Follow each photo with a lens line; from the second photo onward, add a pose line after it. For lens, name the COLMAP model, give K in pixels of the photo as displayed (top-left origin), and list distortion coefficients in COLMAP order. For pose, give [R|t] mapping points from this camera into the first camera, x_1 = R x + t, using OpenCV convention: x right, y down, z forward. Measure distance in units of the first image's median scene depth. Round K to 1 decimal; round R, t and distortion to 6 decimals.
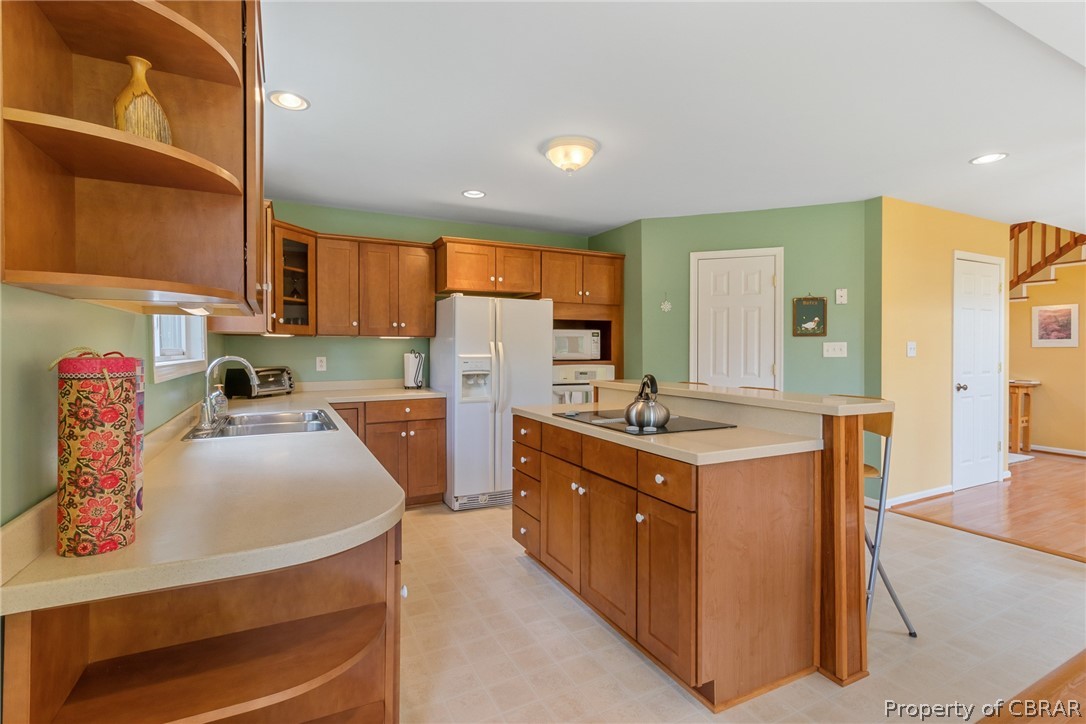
lens RADIAL K [[501.5, 0, 543.0], [0, 501.5, 362.0], [0, 0, 1]] dist [0.003002, 0.000769]
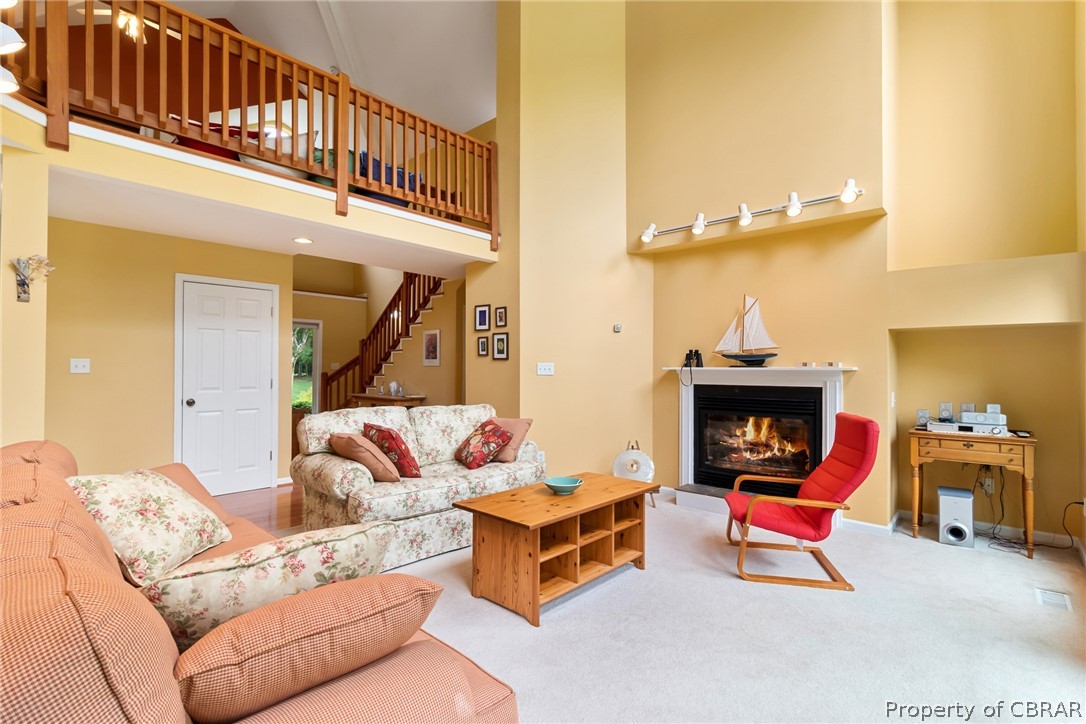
lens RADIAL K [[501.5, 0, 543.0], [0, 501.5, 362.0], [0, 0, 1]] dist [0.003002, 0.000769]
pose [[0.937246, 0.013623, 0.348403, 0.859385], [-0.002197, 0.999447, -0.033167, -0.000548], [-0.348663, 0.030320, 0.936758, -0.187293]]
